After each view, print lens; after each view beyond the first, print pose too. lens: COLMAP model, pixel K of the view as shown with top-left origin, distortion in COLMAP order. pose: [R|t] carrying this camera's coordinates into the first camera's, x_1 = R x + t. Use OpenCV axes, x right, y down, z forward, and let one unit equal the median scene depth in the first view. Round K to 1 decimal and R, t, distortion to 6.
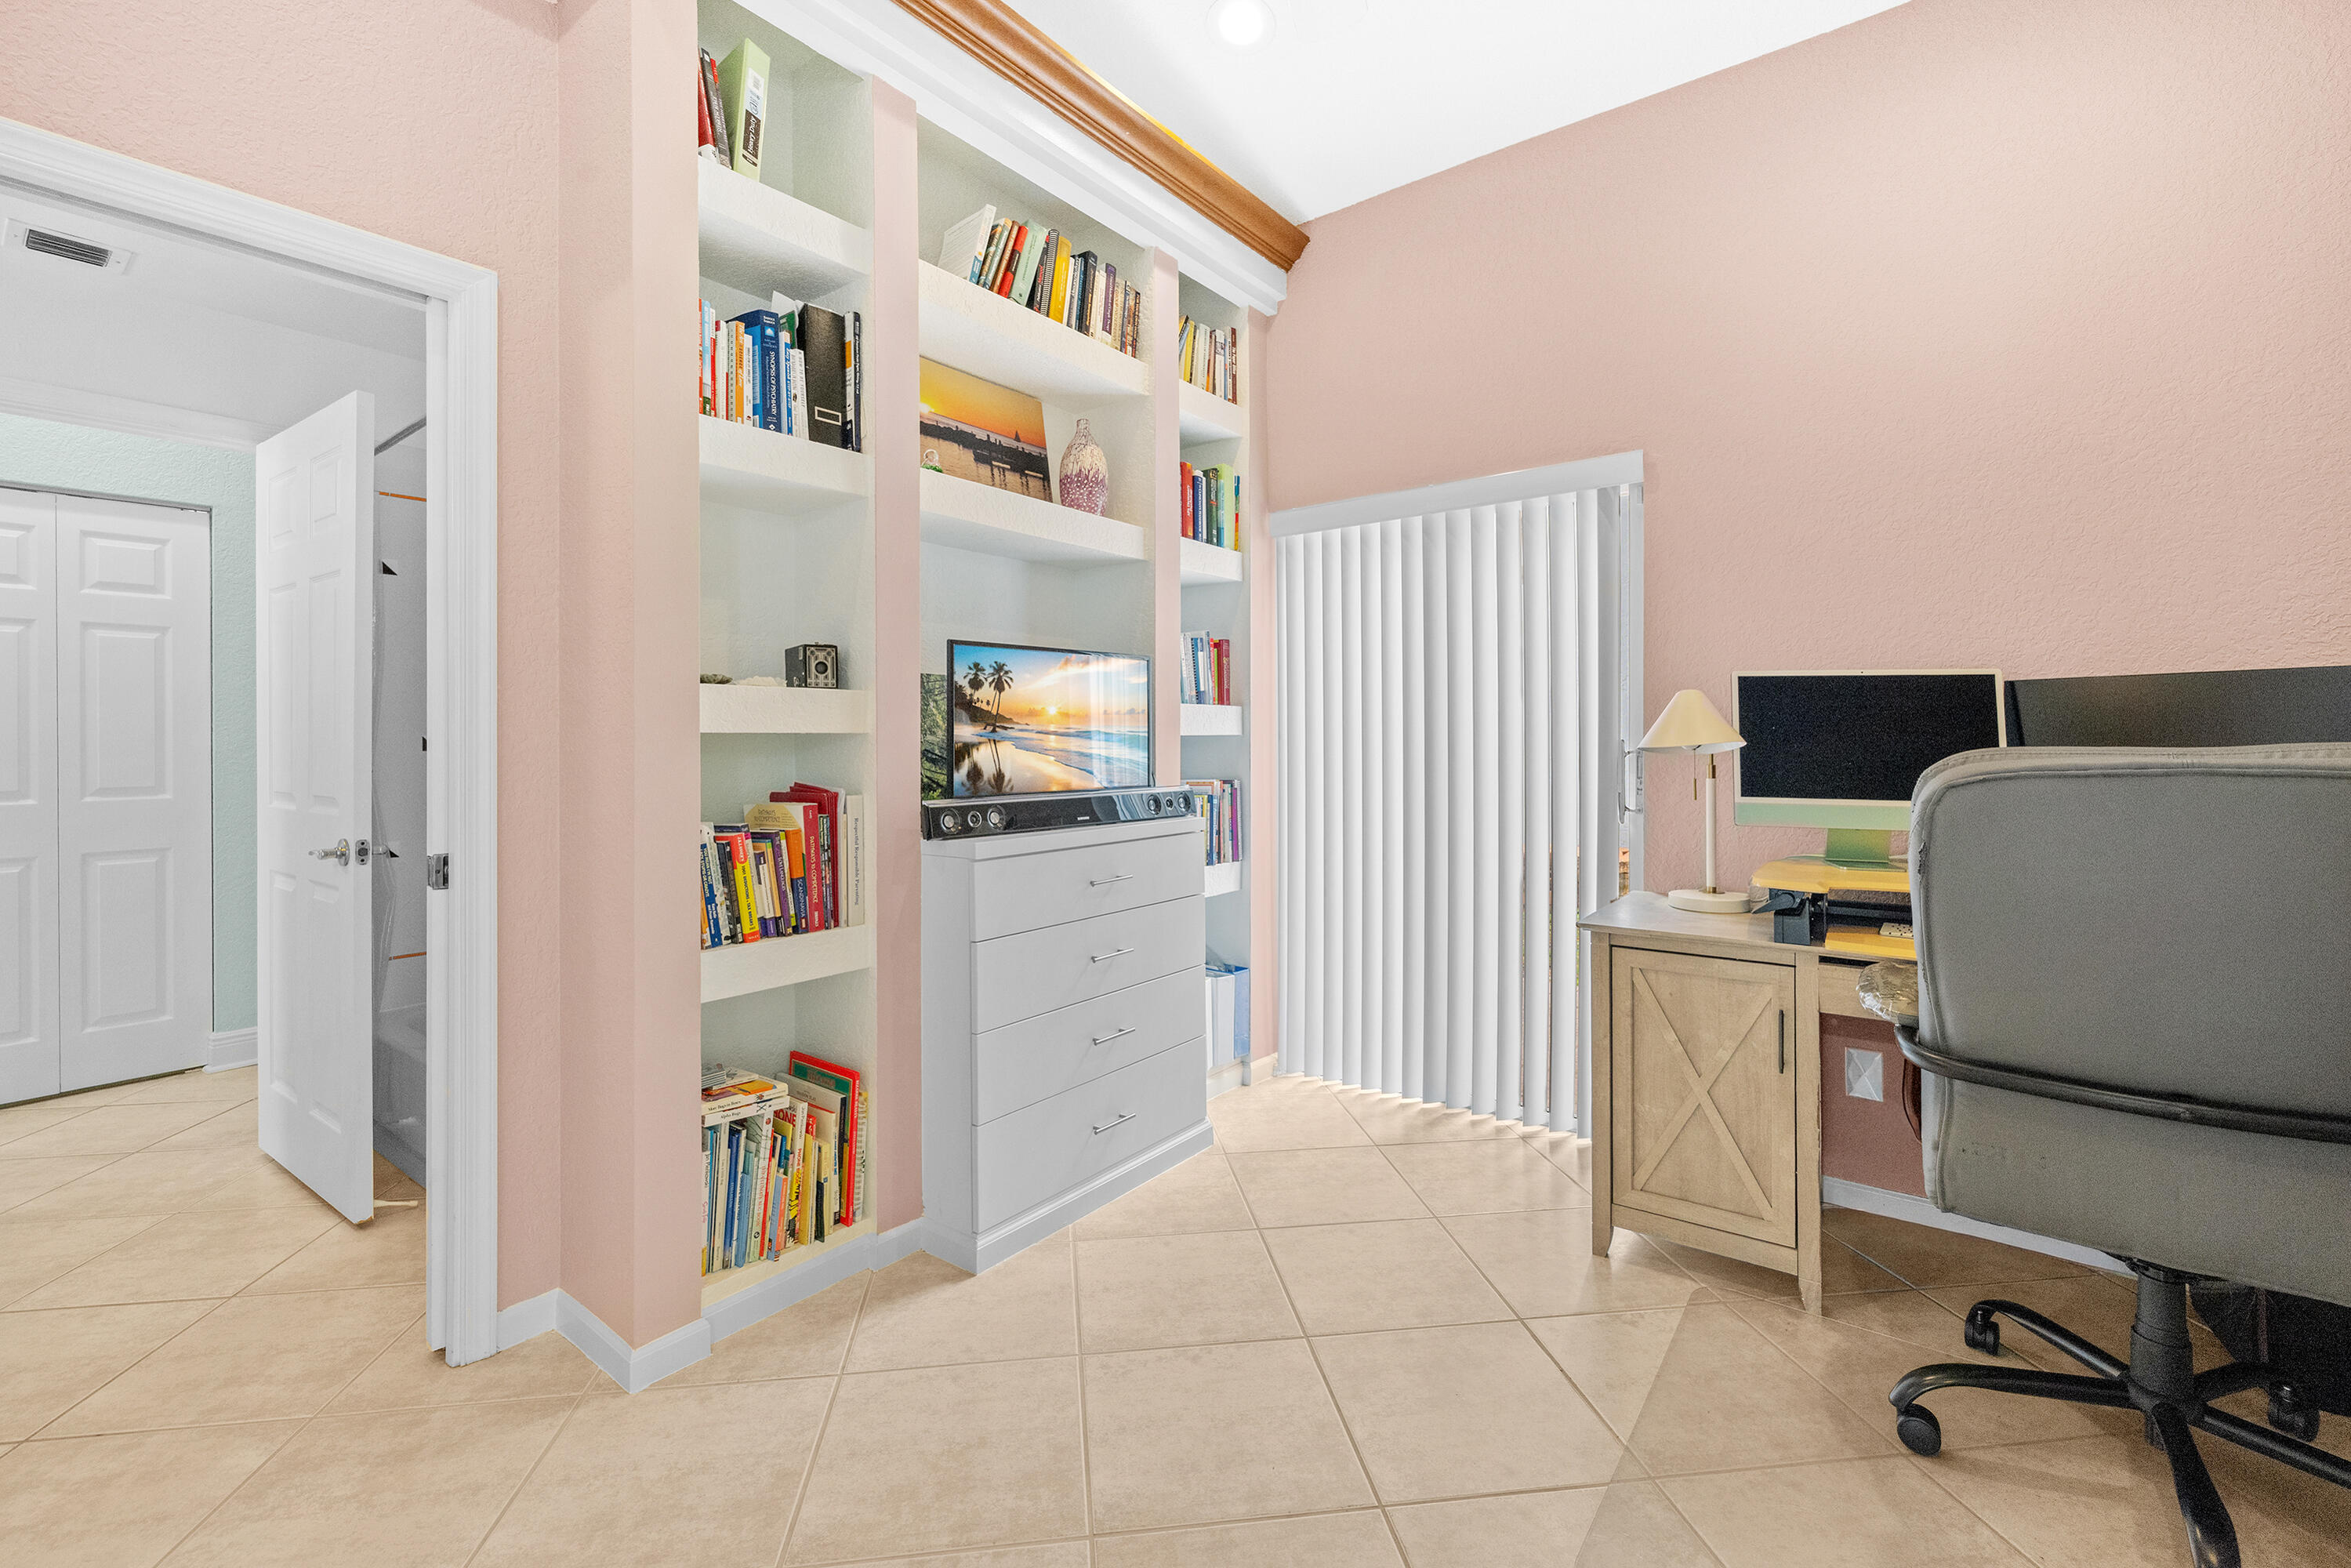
lens RADIAL K [[1005.9, 0, 1170.2], [0, 1005.9, 741.1], [0, 0, 1]] dist [0.002095, 0.000017]
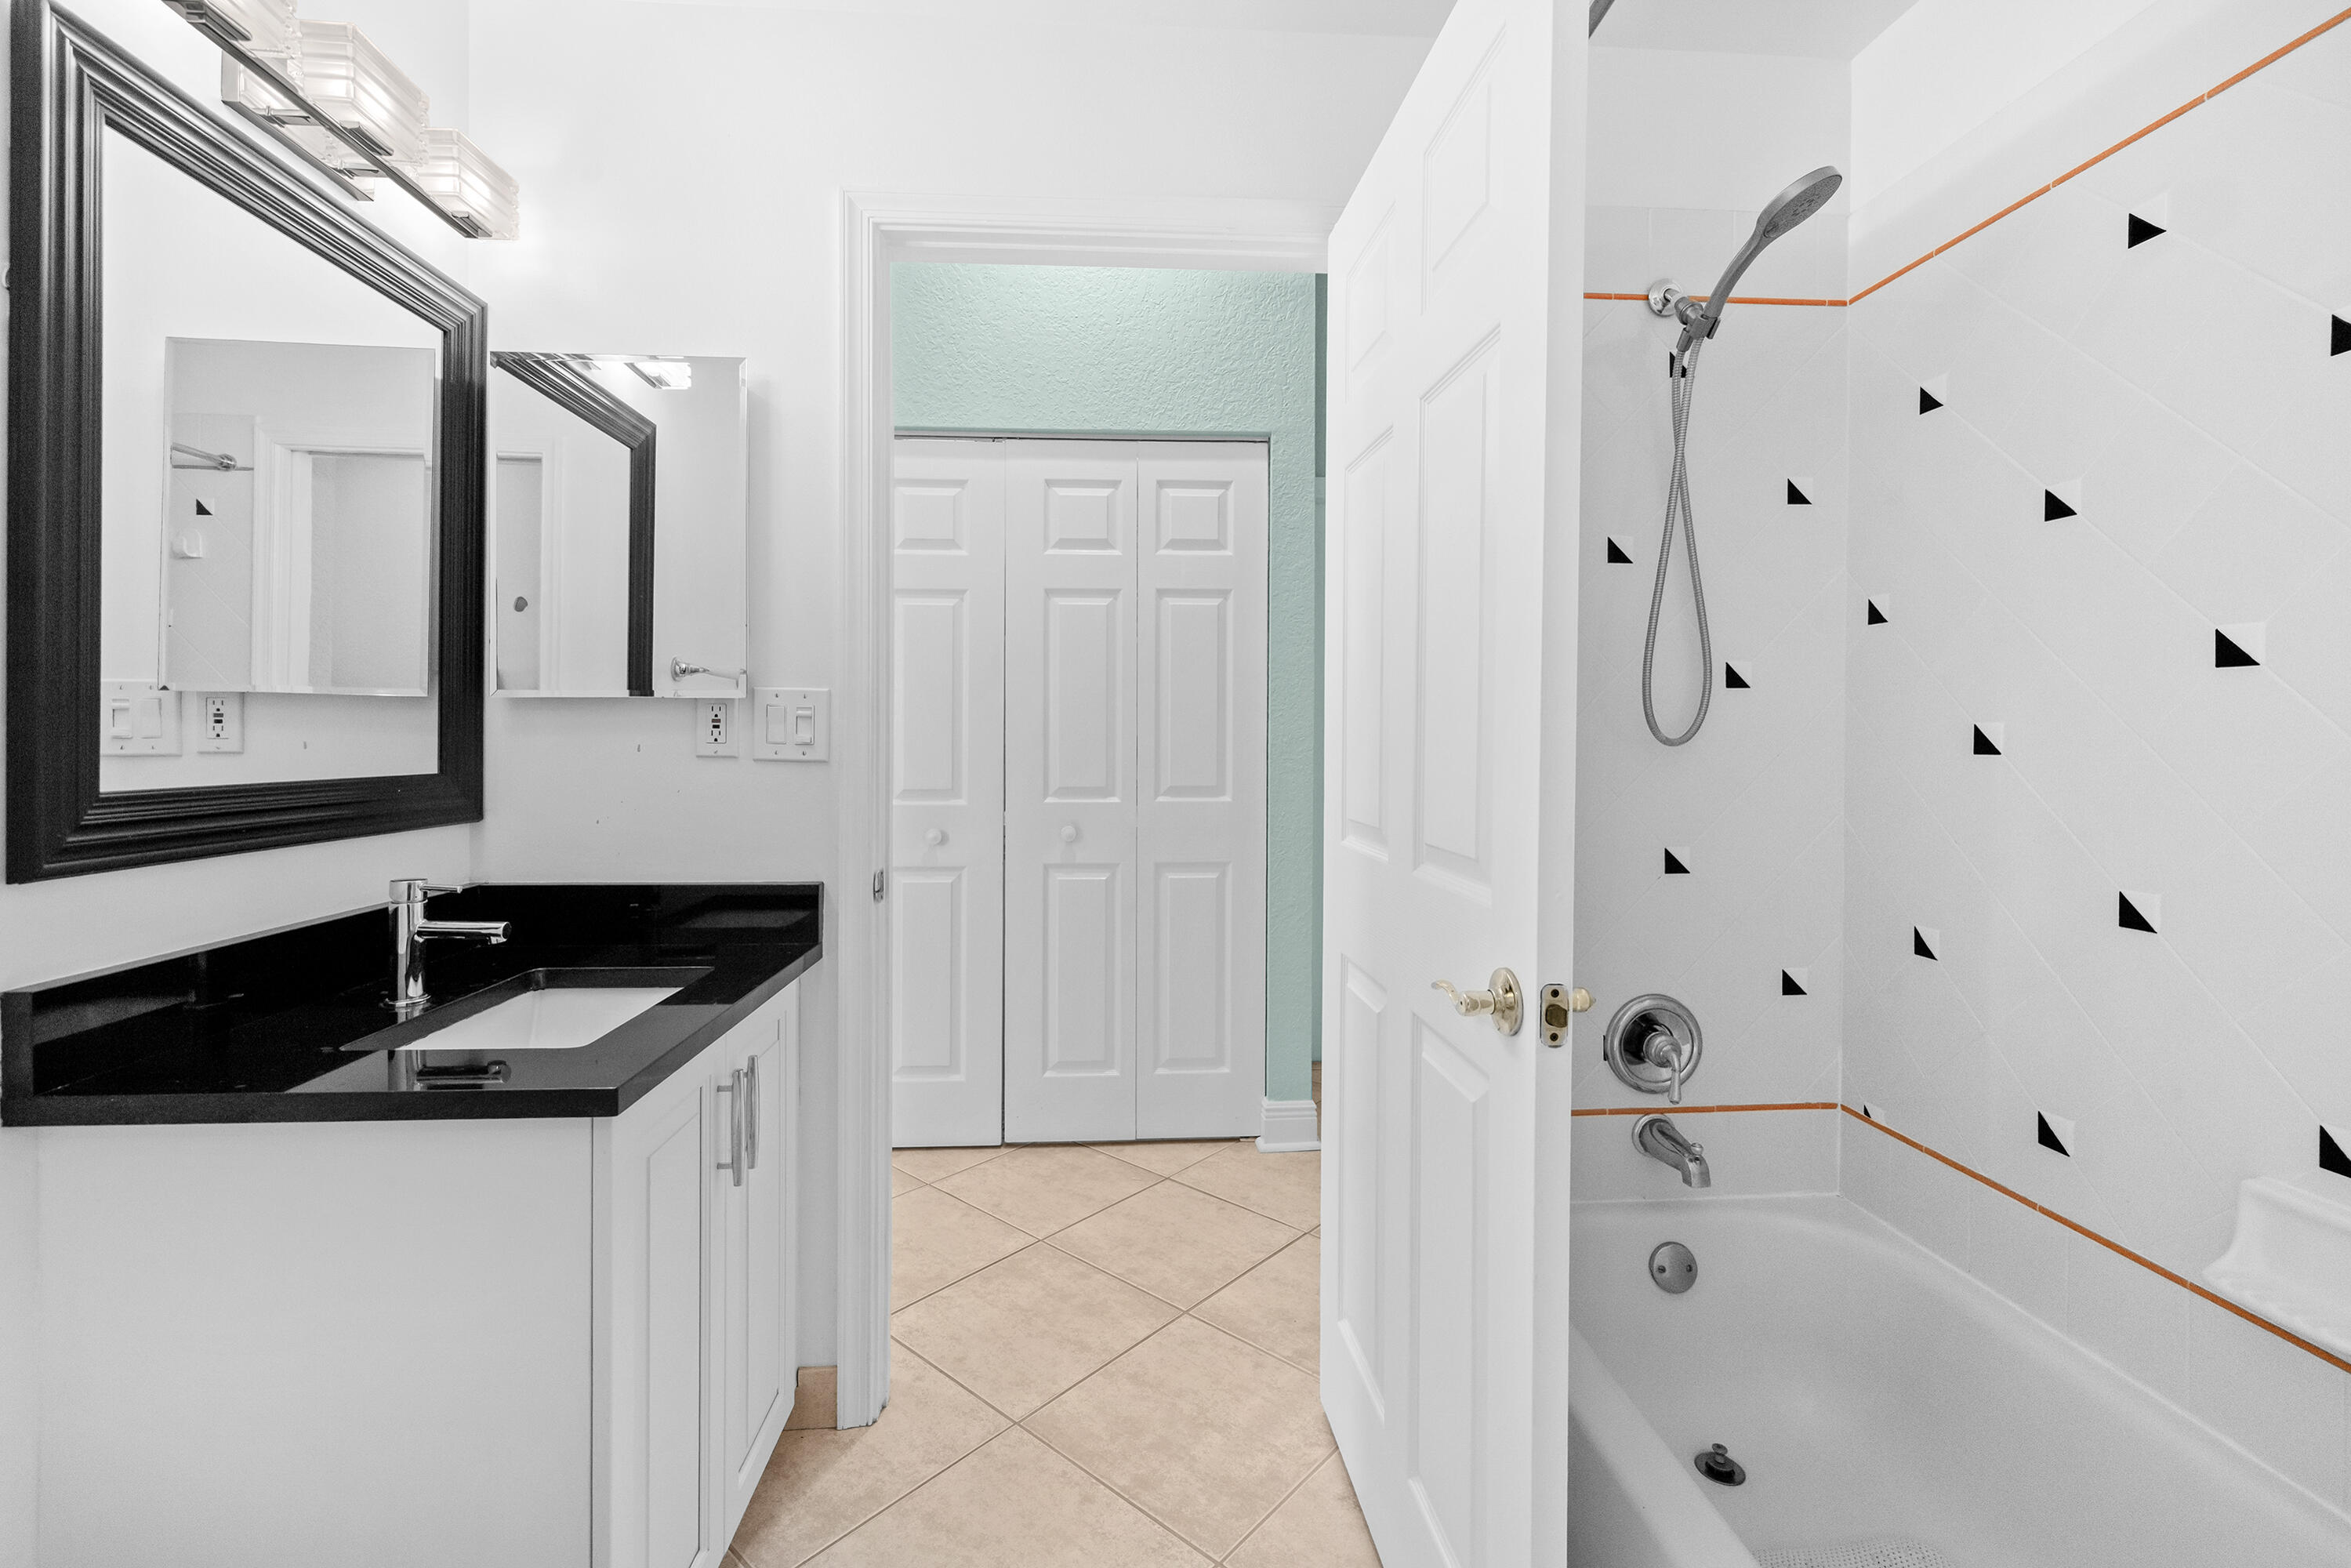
lens RADIAL K [[1005.9, 0, 1170.2], [0, 1005.9, 741.1], [0, 0, 1]] dist [0.002095, 0.000017]
pose [[0.658037, 0.011952, -0.752891, -0.448797], [-0.007628, 0.999929, 0.009207, 0.001354], [0.752947, -0.000316, 0.658081, 0.466719]]
